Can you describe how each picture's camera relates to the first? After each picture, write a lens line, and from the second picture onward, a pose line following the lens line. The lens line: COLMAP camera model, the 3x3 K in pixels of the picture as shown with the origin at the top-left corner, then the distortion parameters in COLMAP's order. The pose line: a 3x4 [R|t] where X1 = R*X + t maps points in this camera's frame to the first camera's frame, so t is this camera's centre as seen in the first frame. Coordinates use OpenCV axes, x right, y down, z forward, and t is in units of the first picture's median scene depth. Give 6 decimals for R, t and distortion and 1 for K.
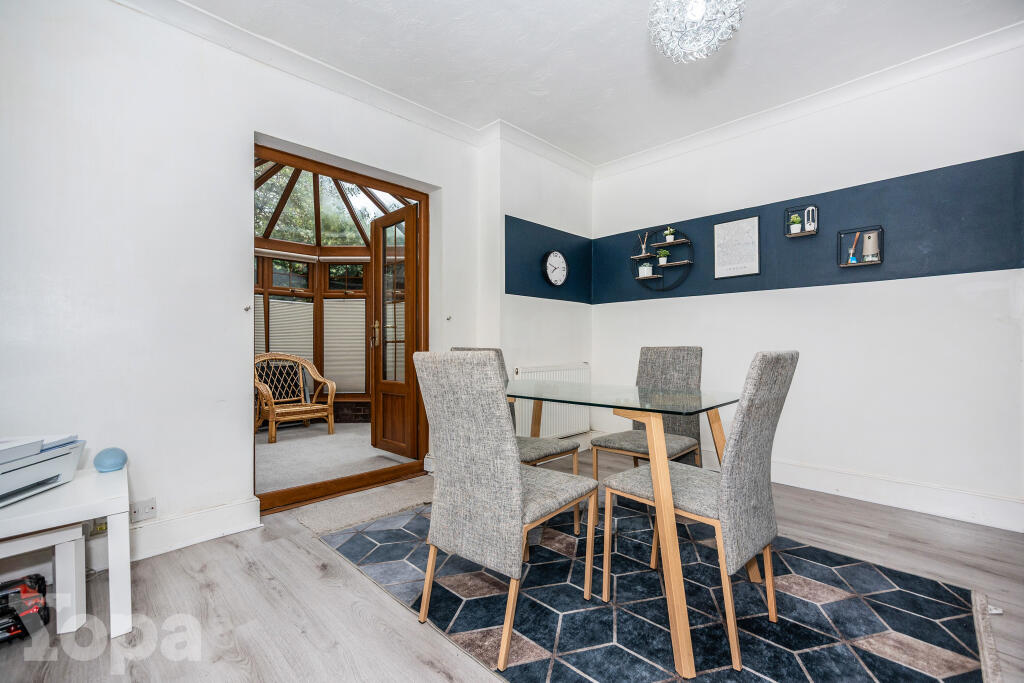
lens RADIAL K [[441.7, 0, 512.0], [0, 441.7, 341.5], [0, 0, 1]] dist [0.023974, -0.000042]
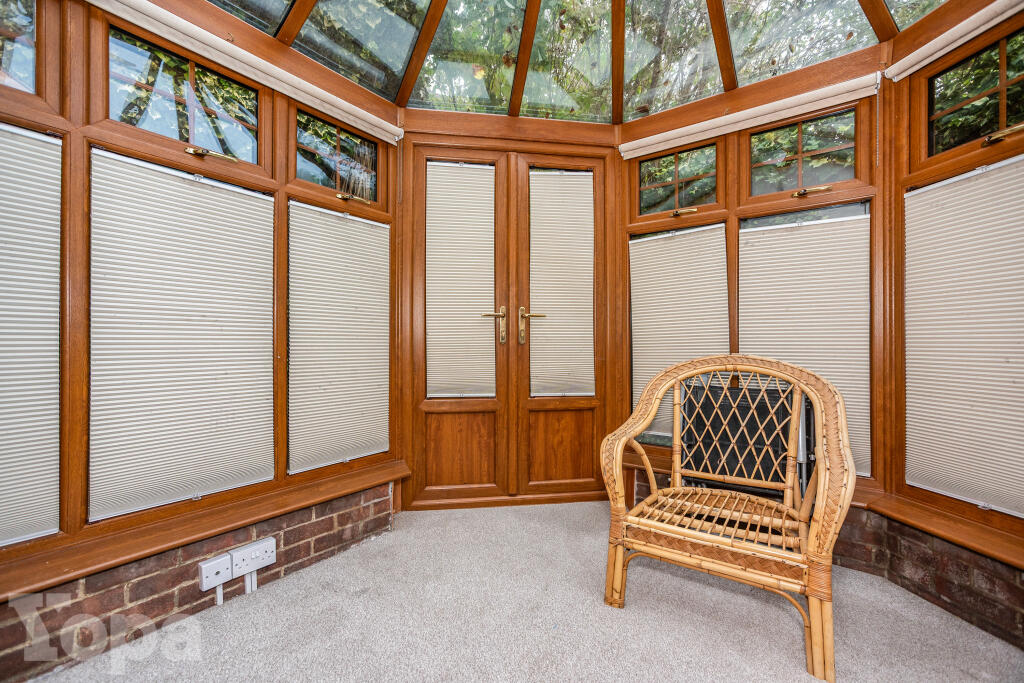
lens RADIAL K [[441.7, 0, 512.0], [0, 441.7, 341.5], [0, 0, 1]] dist [0.023974, -0.000042]
pose [[0.179595, -0.000494, -0.983741, -0.167624], [0.004407, 0.999990, 0.000302, 0.012558], [0.983731, -0.004389, 0.179595, 0.721390]]
